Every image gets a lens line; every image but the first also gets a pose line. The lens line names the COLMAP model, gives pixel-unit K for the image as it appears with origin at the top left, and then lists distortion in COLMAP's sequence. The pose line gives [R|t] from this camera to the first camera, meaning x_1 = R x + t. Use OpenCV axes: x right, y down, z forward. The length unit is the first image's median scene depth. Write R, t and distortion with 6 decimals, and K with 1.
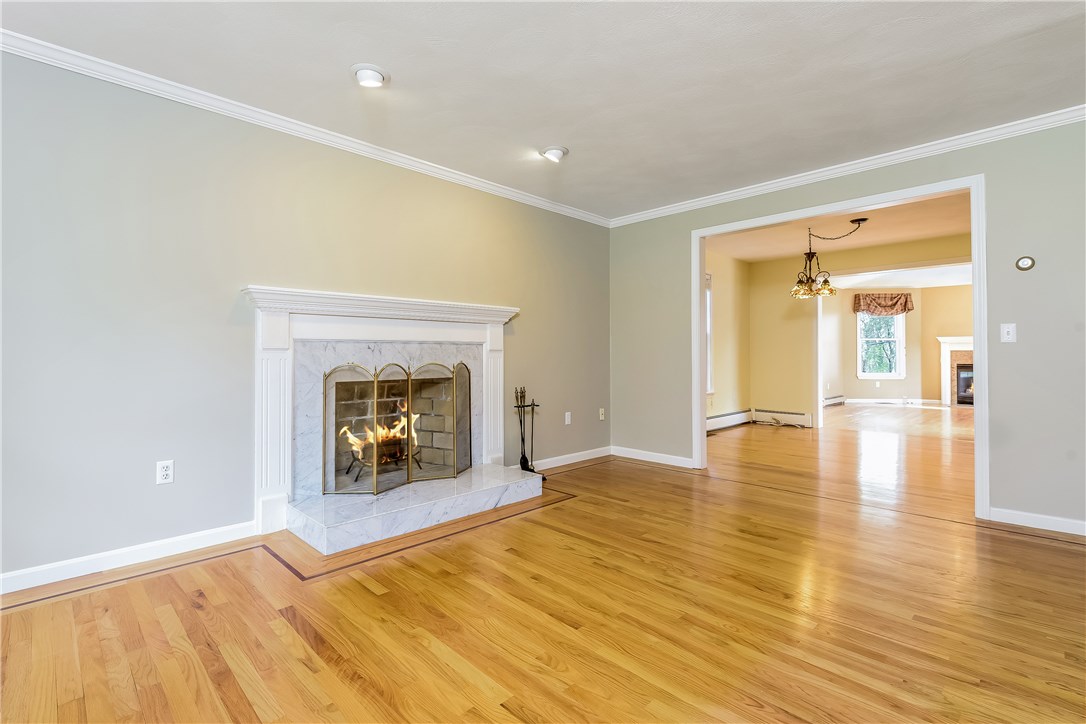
lens RADIAL K [[507.1, 0, 530.3], [0, 507.1, 343.6], [0, 0, 1]] dist [0.001930, -0.001280]
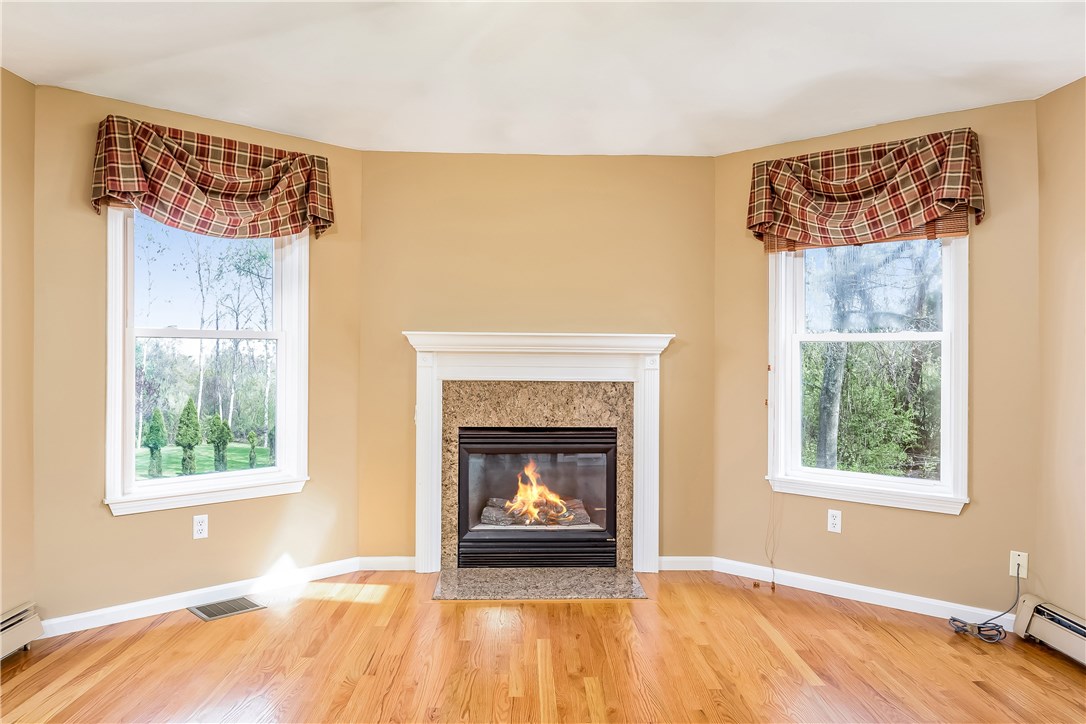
lens RADIAL K [[764.2, 0, 547.0], [0, 764.2, 356.8], [0, 0, 1]] dist [-0.002112, -0.001646]
pose [[0.674056, 0.002993, 0.738674, 0.540356], [-0.011932, 0.999905, 0.006837, -0.002454], [-0.738583, -0.013423, 0.674028, 0.655035]]
